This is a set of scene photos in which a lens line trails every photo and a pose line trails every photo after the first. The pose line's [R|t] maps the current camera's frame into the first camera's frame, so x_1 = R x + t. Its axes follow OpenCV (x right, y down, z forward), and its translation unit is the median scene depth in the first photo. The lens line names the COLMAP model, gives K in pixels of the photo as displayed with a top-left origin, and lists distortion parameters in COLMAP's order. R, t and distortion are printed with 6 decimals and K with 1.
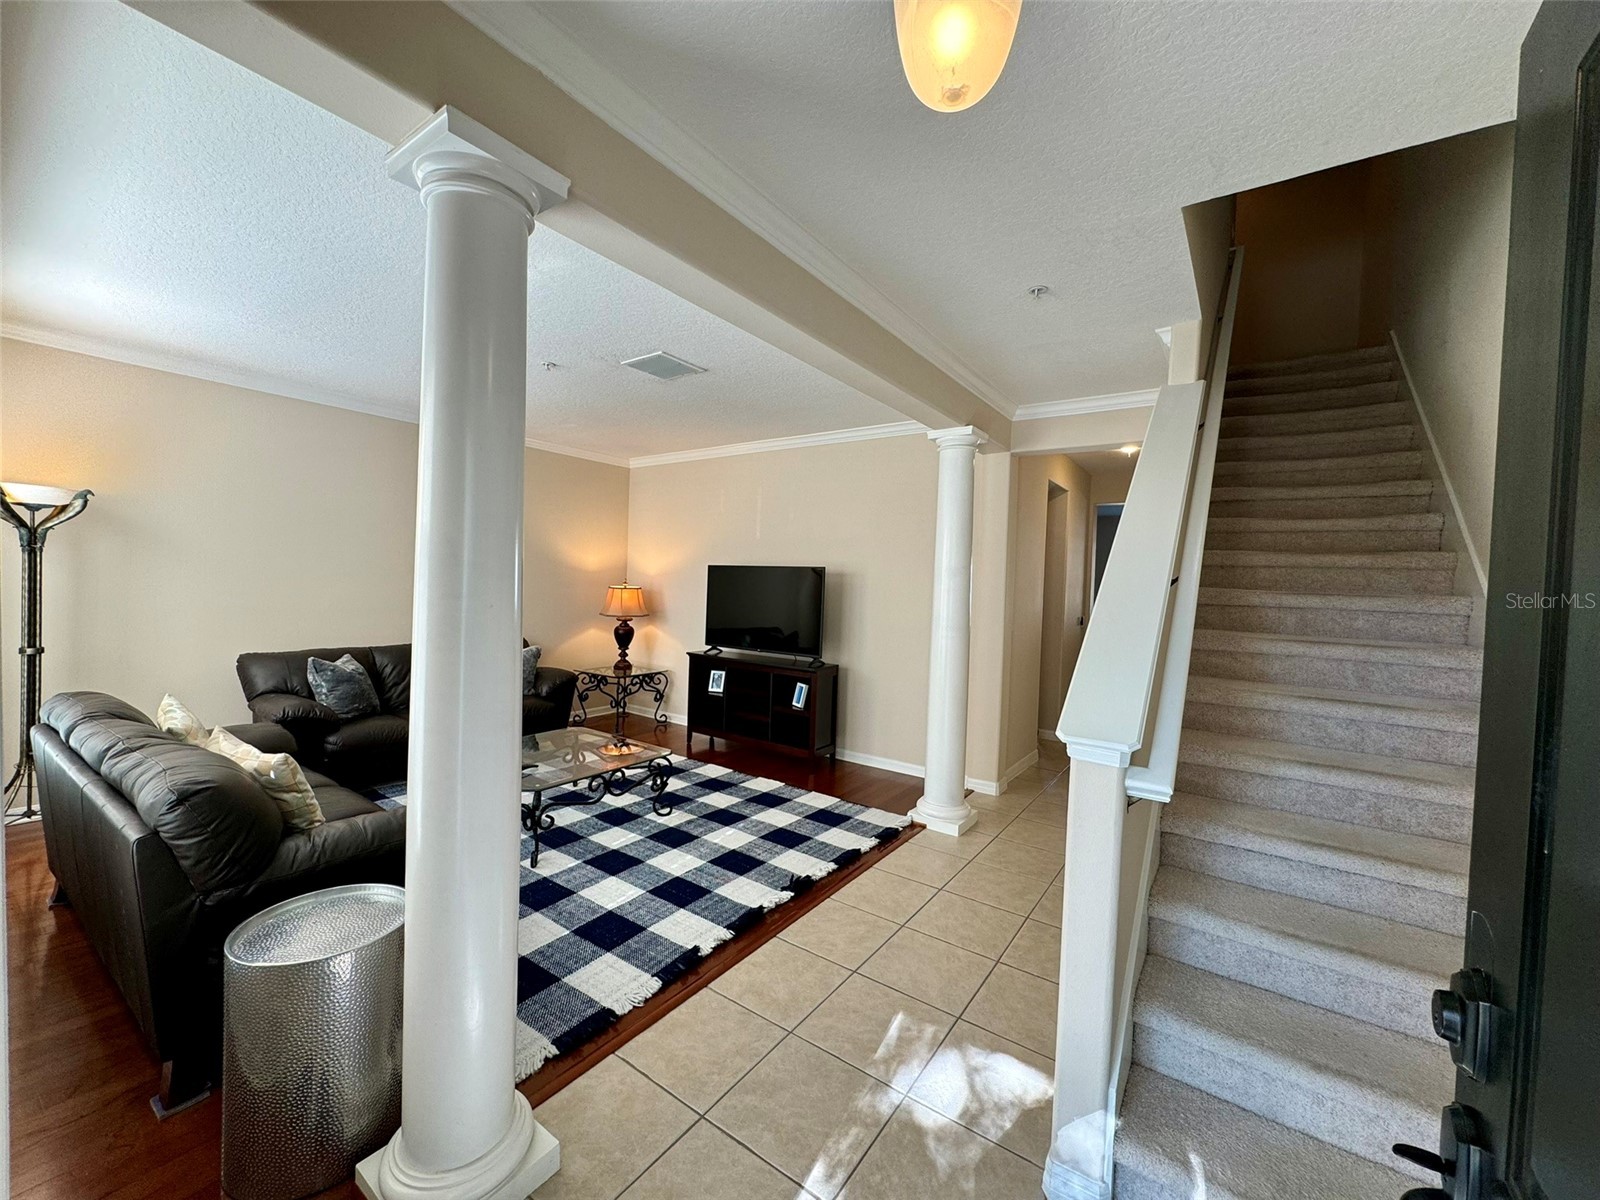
lens RADIAL K [[637.5, 0, 800.0], [0, 637.5, 600.0], [0, 0, 1]] dist [-0.002755, -0.000234]
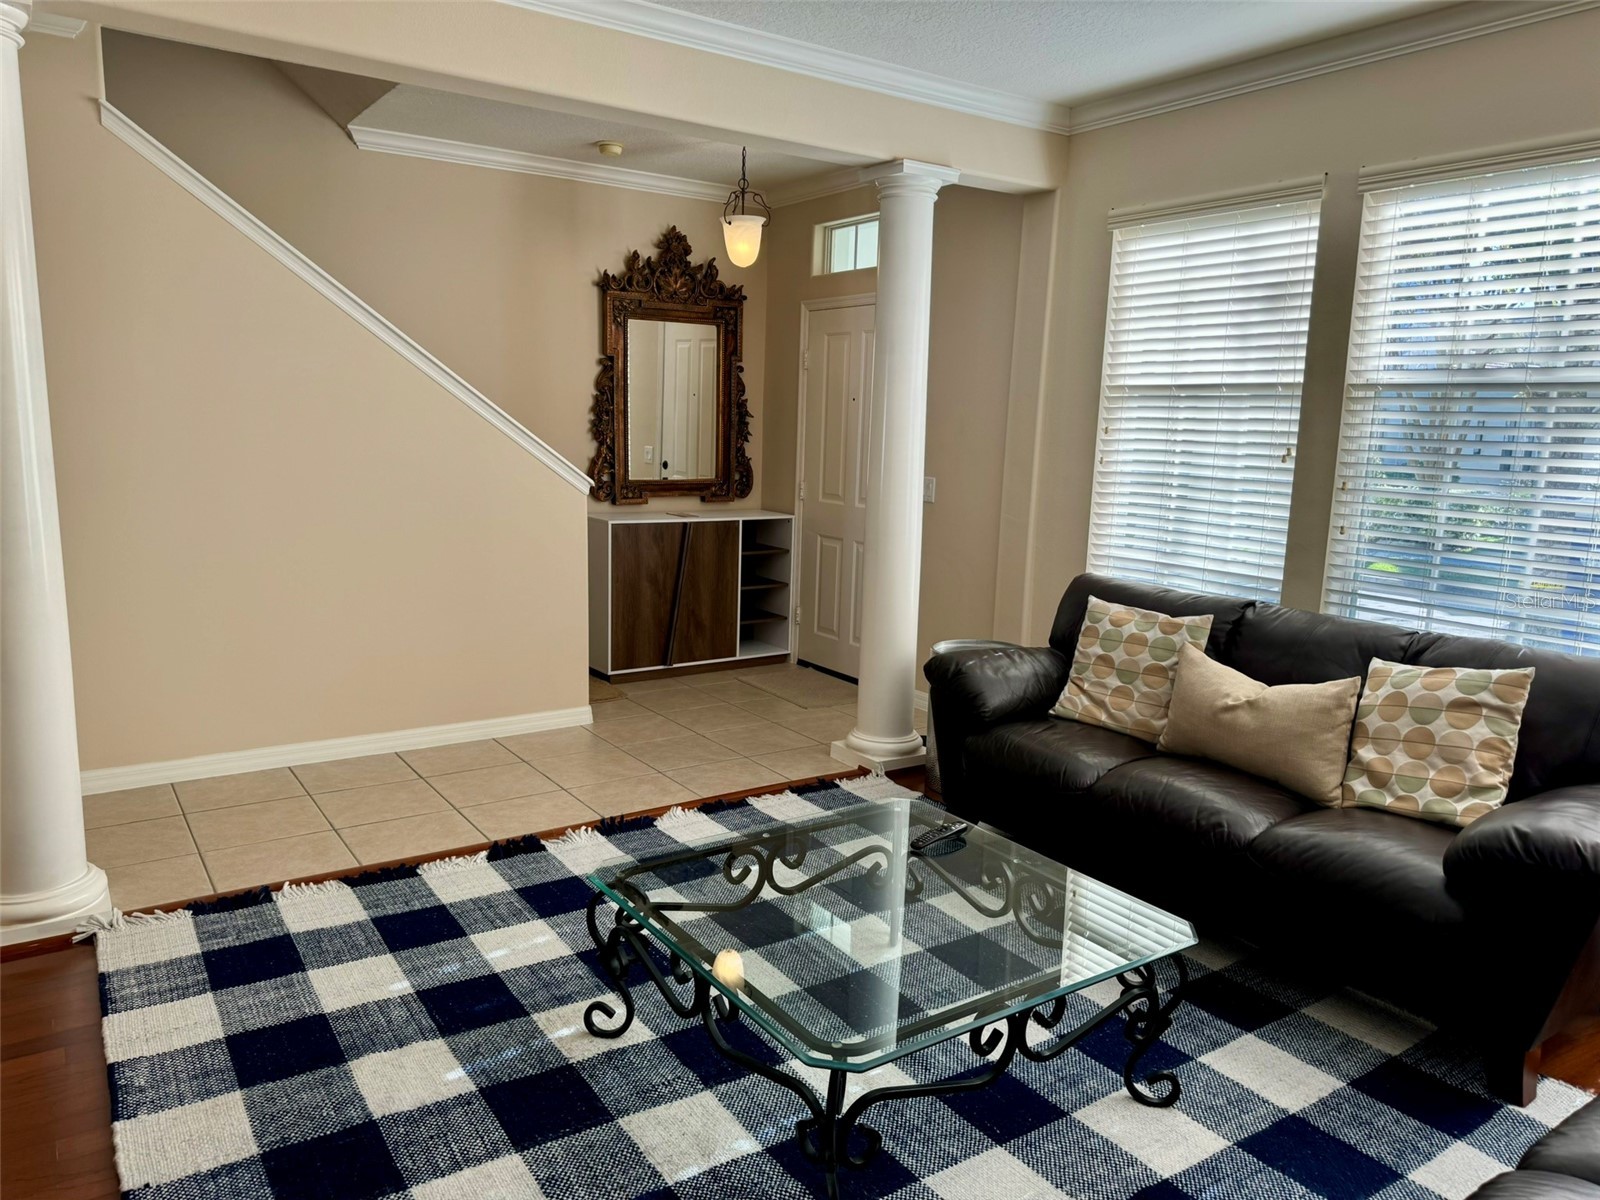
lens RADIAL K [[1120.1, 0, 800.0], [0, 1120.1, 600.0], [0, 0, 1]] dist [0.153954, -0.255492]
pose [[-0.934731, -0.124194, 0.332948, -0.539648], [-0.055466, 0.976446, 0.208511, -0.068357], [-0.351002, 0.176435, -0.919602, 1.608288]]
